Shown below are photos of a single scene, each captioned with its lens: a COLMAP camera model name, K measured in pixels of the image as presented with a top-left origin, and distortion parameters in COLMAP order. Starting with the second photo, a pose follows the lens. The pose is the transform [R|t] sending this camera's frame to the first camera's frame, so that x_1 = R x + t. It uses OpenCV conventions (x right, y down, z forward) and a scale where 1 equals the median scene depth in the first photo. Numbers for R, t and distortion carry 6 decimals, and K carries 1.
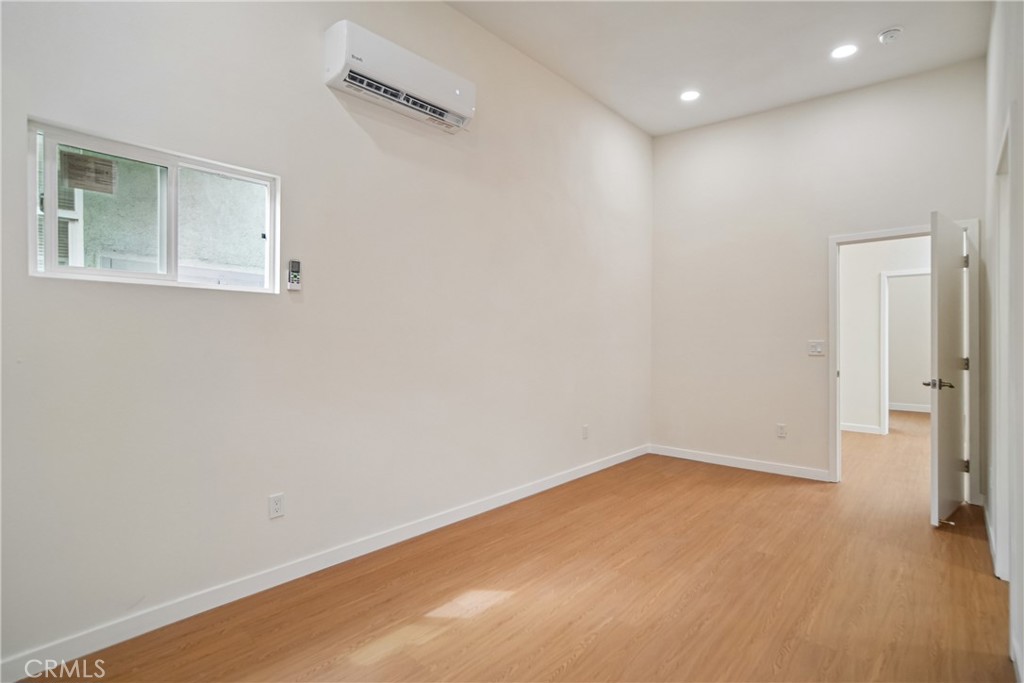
lens RADIAL K [[499.8, 0, 516.3], [0, 499.8, 340.3], [0, 0, 1]] dist [-0.012821, 0.000650]
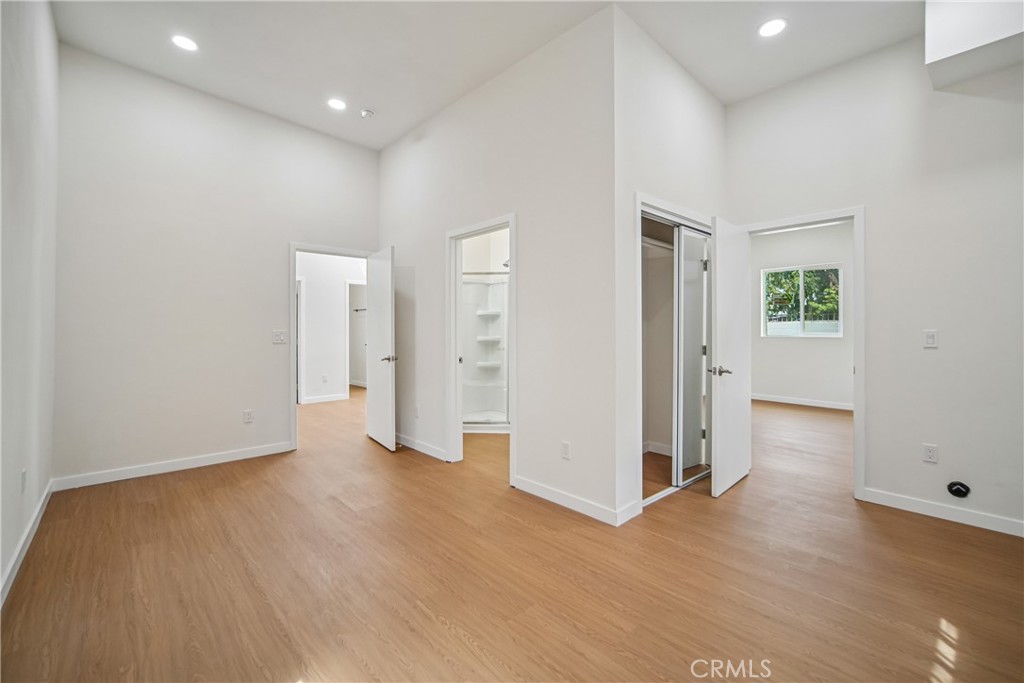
lens RADIAL K [[442.5, 0, 510.6], [0, 442.5, 338.0], [0, 0, 1]] dist [0.000174, 0.000172]
pose [[0.077338, -0.012632, 0.996925, -0.383306], [0.000700, 0.999920, 0.012616, 0.005761], [-0.997005, -0.000278, 0.077341, 0.414321]]
